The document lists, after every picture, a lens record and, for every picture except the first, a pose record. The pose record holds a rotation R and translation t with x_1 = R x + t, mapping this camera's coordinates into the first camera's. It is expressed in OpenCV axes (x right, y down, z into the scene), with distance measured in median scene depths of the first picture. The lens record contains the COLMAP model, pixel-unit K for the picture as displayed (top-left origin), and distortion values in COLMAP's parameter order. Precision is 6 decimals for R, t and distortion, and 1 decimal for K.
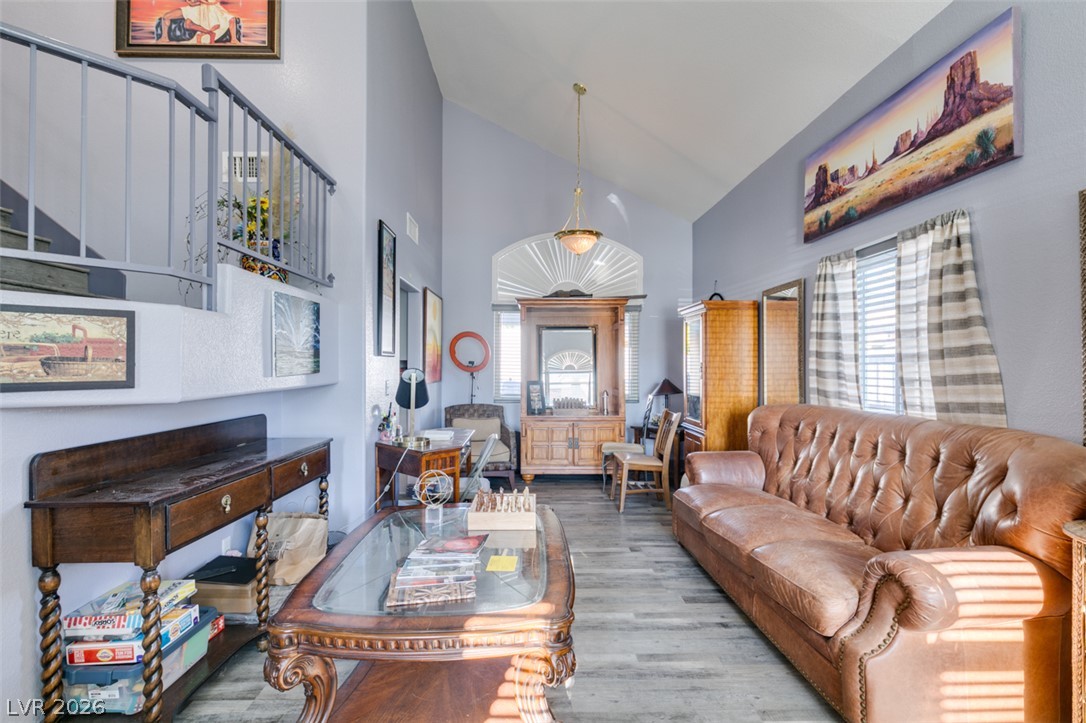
lens RADIAL K [[486.3, 0, 535.6], [0, 486.3, 363.0], [0, 0, 1]] dist [-0.001197, 0.000130]
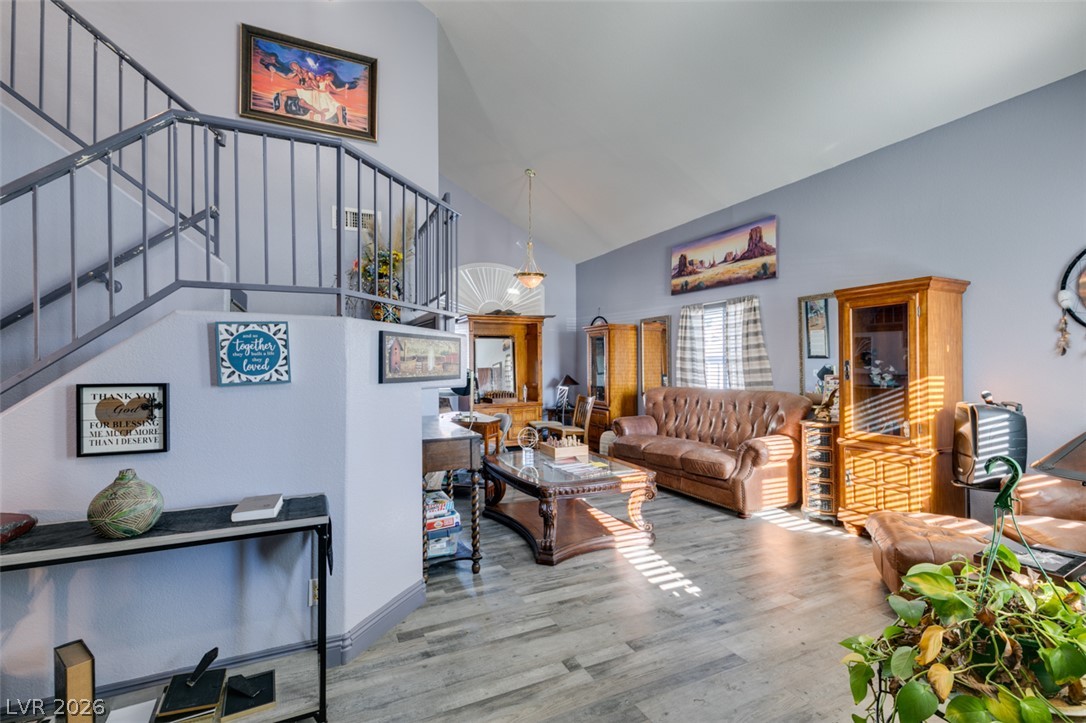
lens RADIAL K [[486.3, 0, 537.4], [0, 486.3, 362.8], [0, 0, 1]] dist [-0.001197, 0.000130]
pose [[0.908300, -0.002169, 0.418313, -0.878975], [0.002806, 0.999996, -0.000907, -0.004889], [-0.418309, 0.001997, 0.908303, -0.553287]]
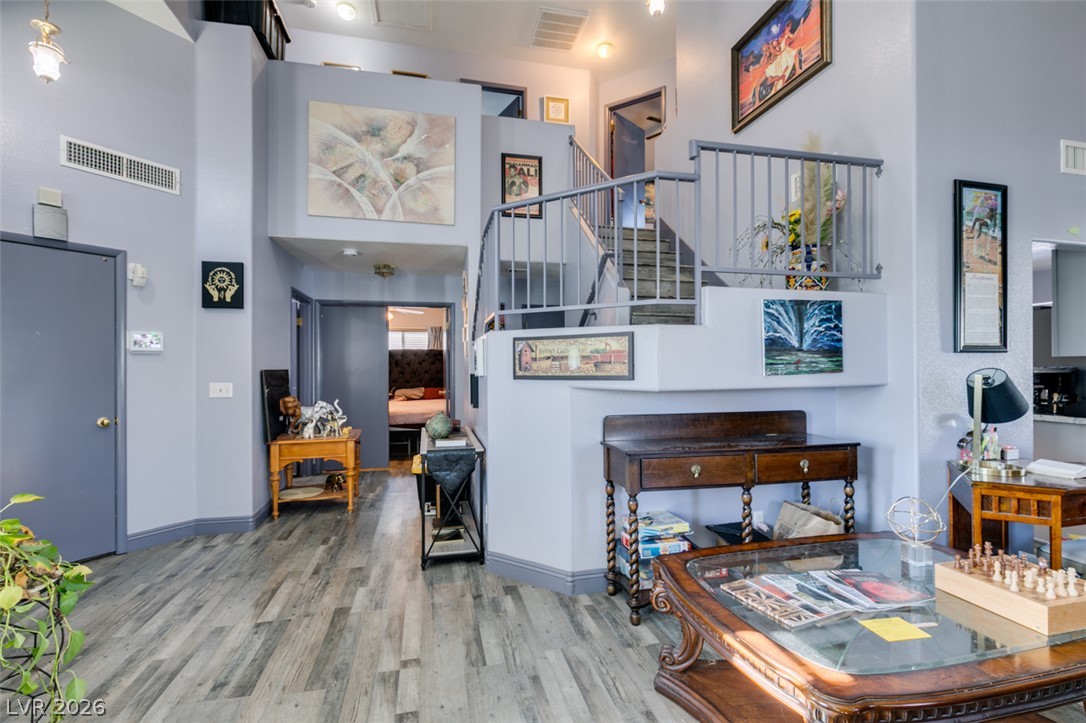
lens RADIAL K [[486.3, 0, 542.0], [0, 486.3, 361.3], [0, 0, 1]] dist [-0.001197, 0.000130]
pose [[0.220533, -0.009482, -0.975333, 0.412827], [0.009733, 0.999924, -0.007521, -0.000938], [0.975331, -0.007835, 0.220609, 0.232158]]
